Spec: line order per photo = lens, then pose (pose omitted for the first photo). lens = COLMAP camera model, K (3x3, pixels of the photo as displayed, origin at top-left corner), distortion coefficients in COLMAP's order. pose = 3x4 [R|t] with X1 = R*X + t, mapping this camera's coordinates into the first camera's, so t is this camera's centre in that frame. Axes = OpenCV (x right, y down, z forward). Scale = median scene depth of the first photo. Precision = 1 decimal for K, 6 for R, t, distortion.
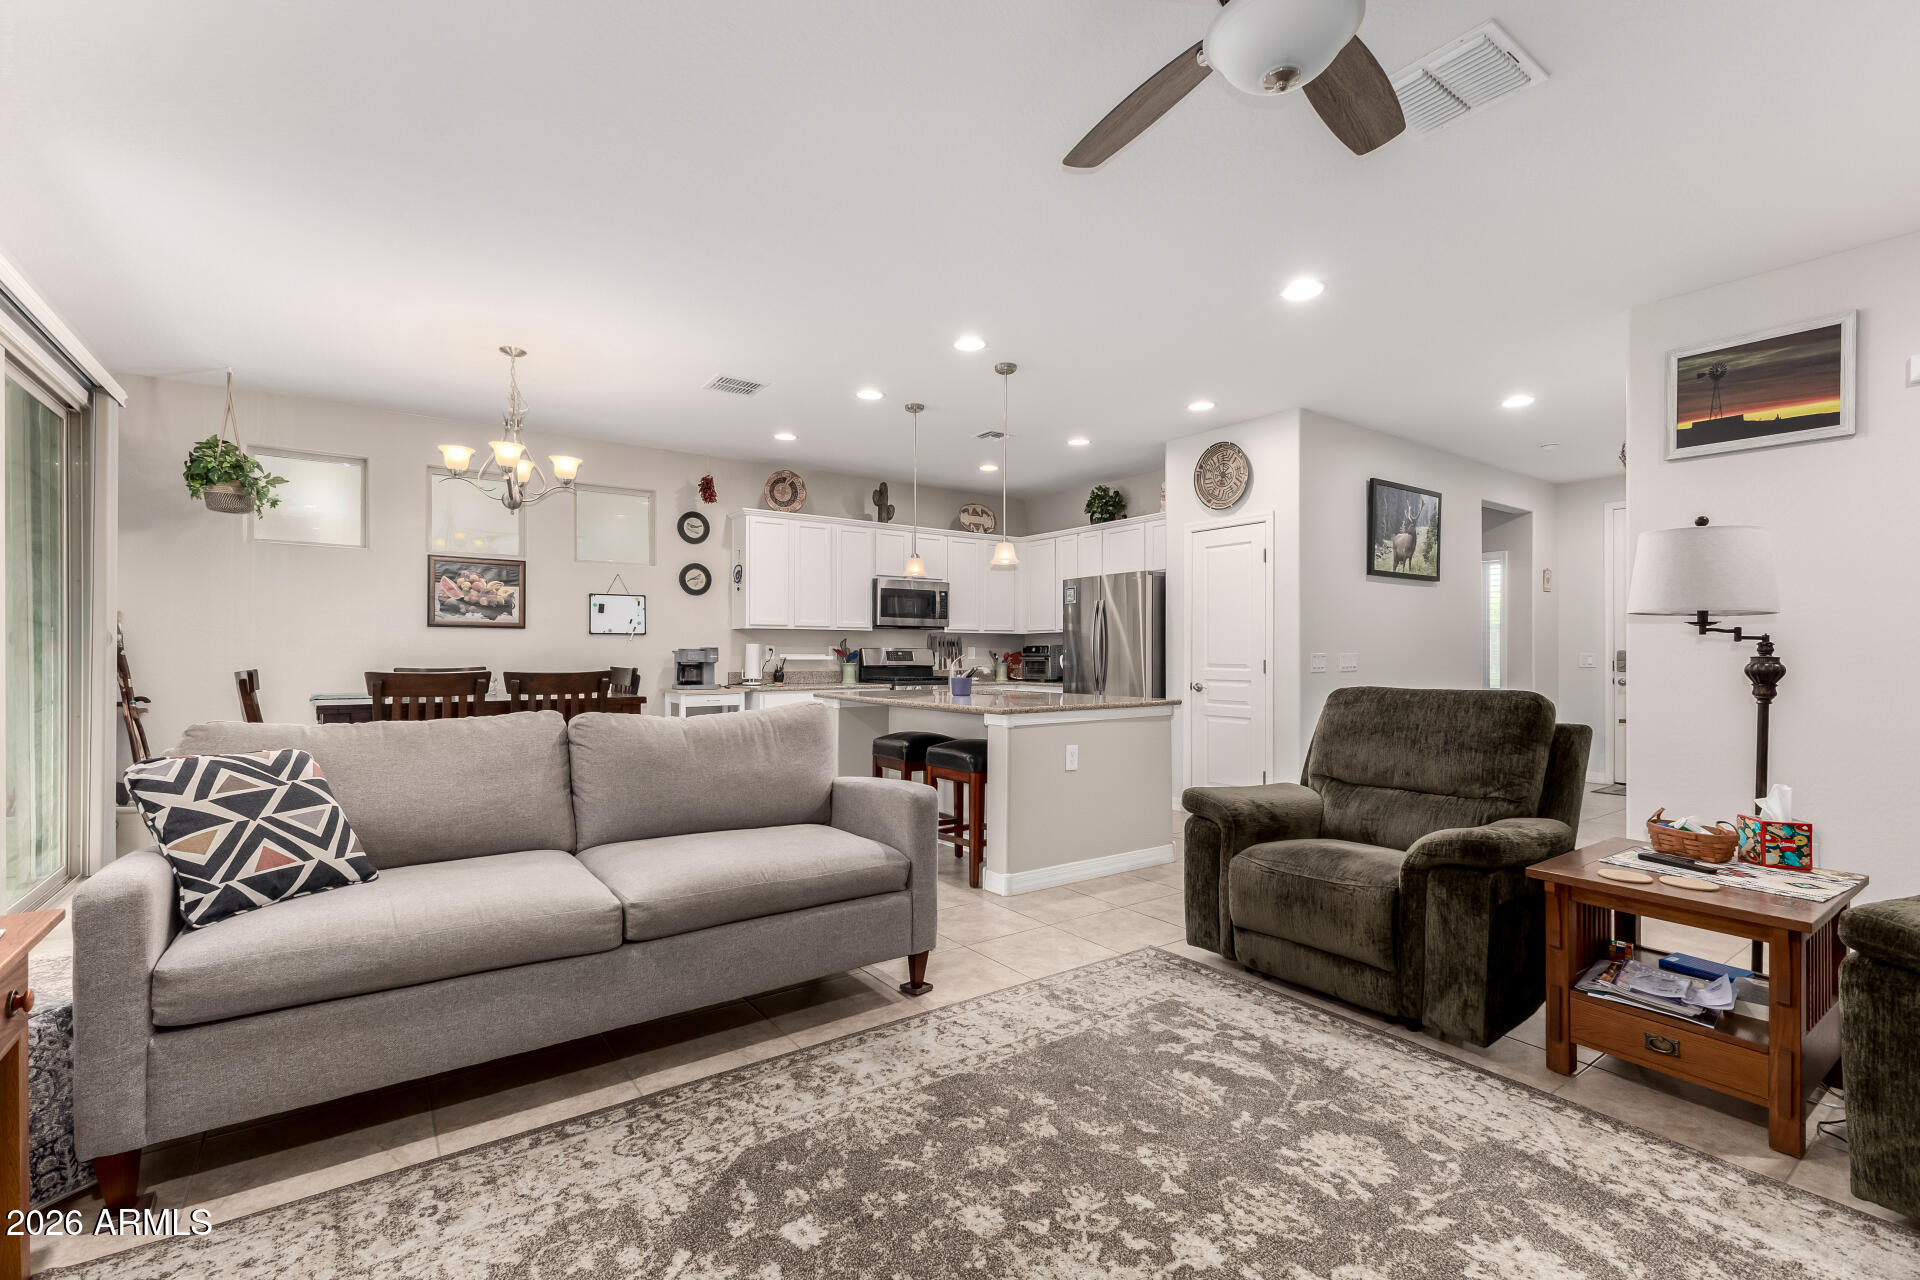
lens RADIAL K [[825.0, 0, 952.4], [0, 825.0, 637.0], [0, 0, 1]] dist [0.008013, -0.003783]
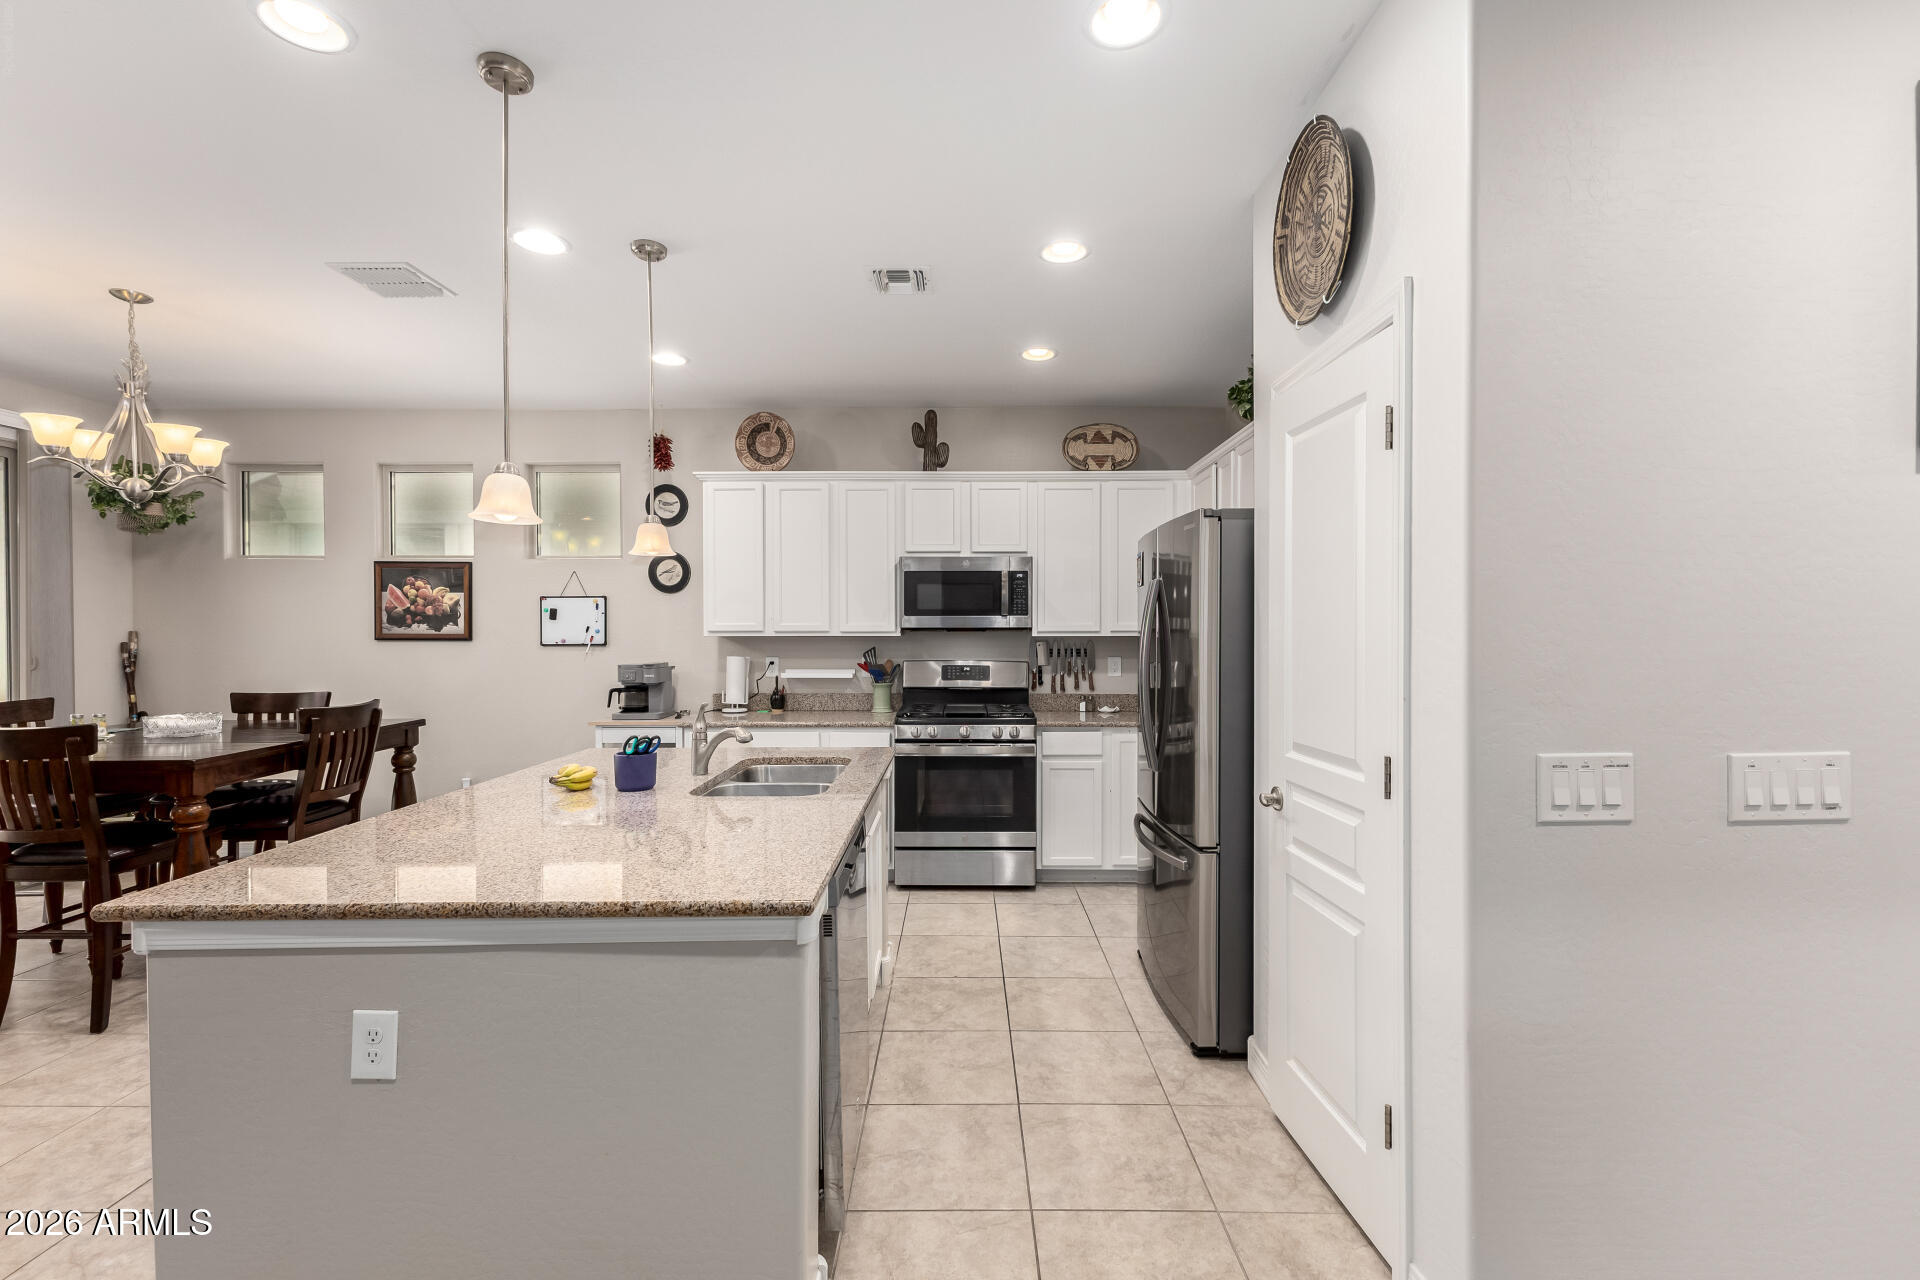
lens RADIAL K [[805.9, 0, 960.0], [0, 805.9, 640.0], [0, 0, 1]] dist [0.002099, 0.000005]
pose [[0.811840, 0.004214, -0.583865, 0.396691], [0.014136, 0.999539, 0.026869, -0.026271], [0.583709, -0.030067, 0.811406, 0.616774]]
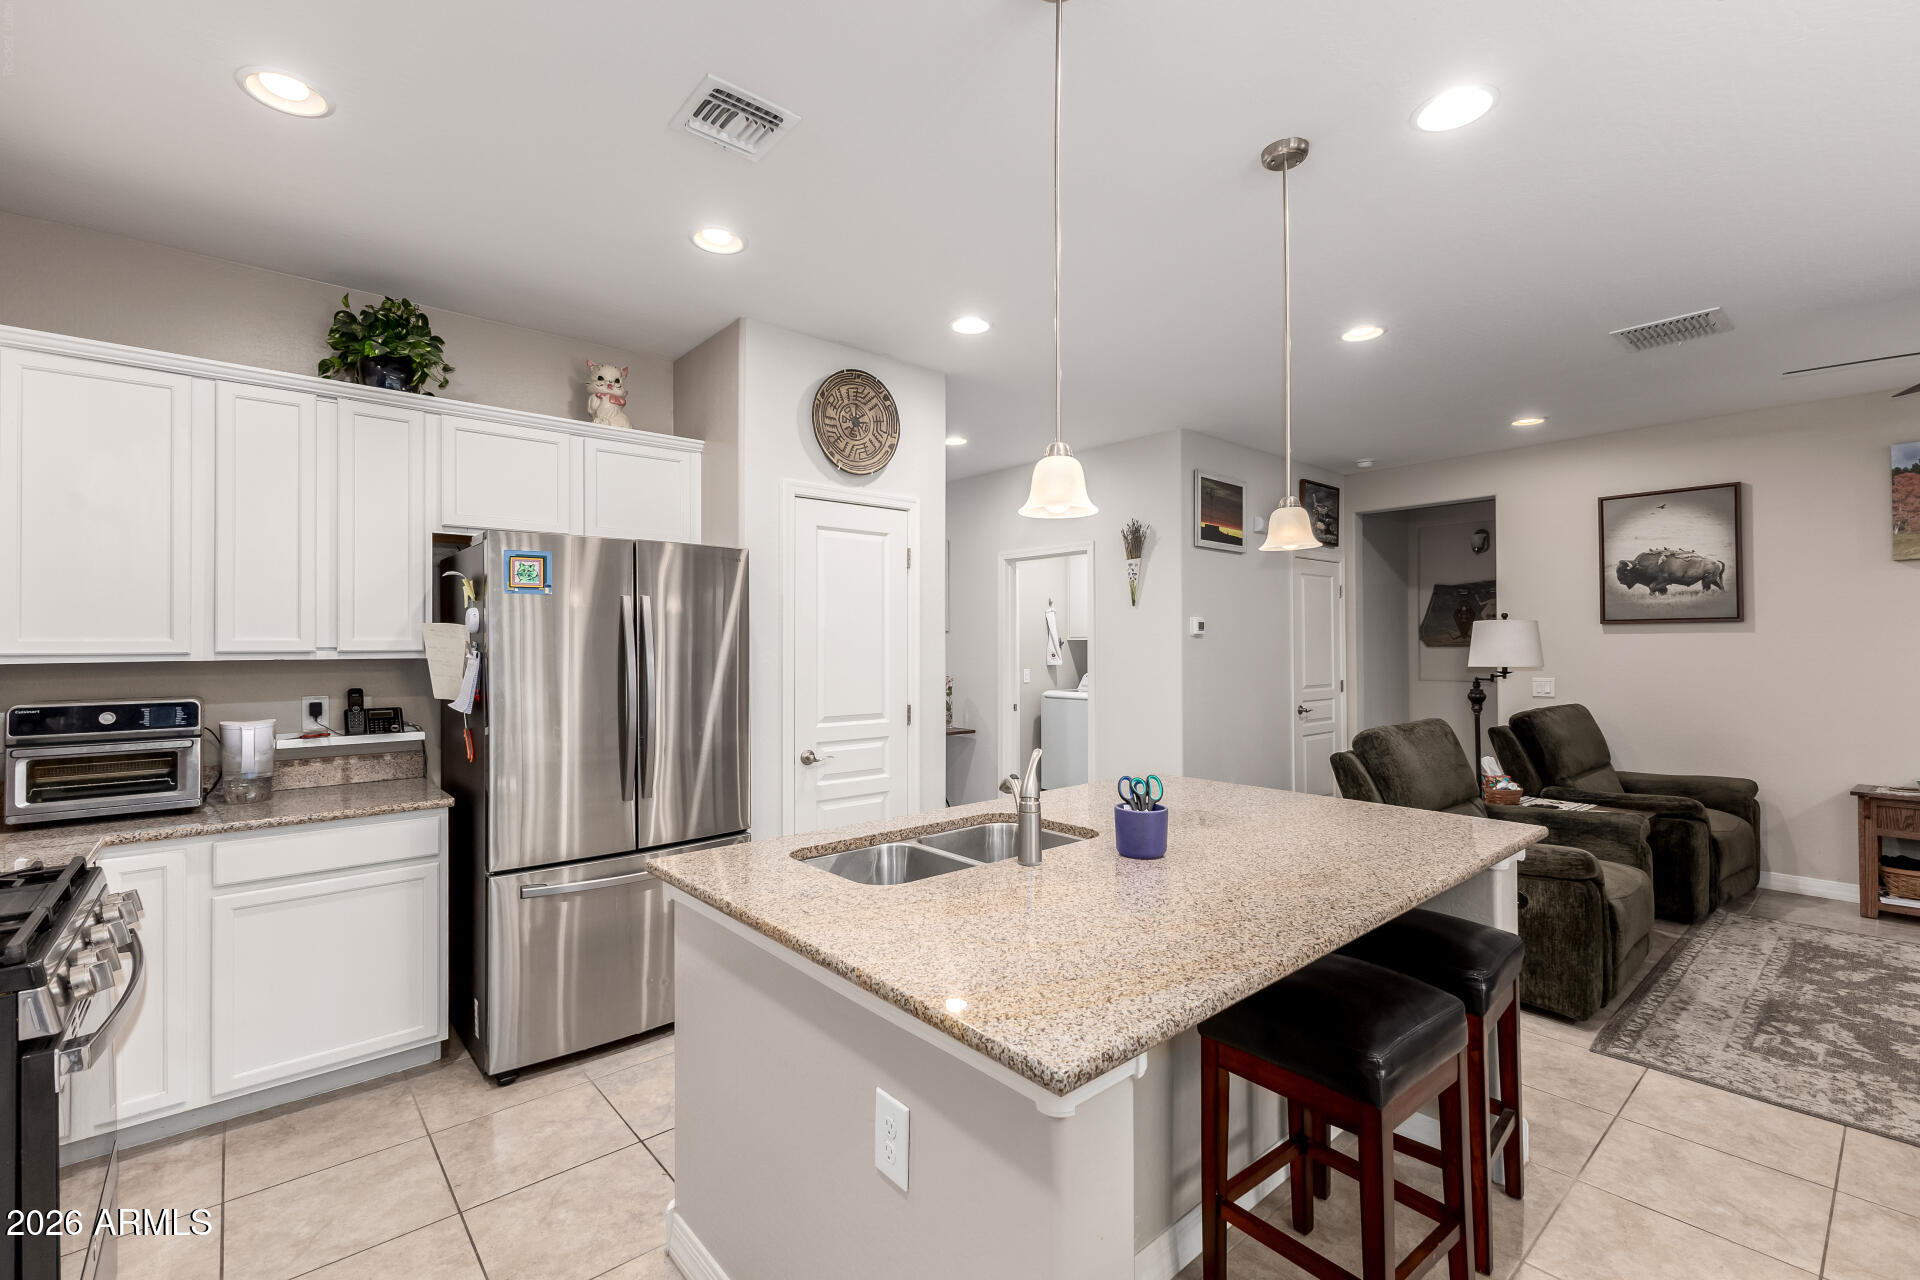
lens RADIAL K [[825.0, 0, 952.4], [0, 825.0, 637.0], [0, 0, 1]] dist [0.008013, -0.003783]
pose [[-0.089580, 0.010617, 0.995923, -0.319034], [-0.017360, 0.999775, -0.012219, -0.021340], [-0.995828, -0.018384, -0.089376, 0.977379]]
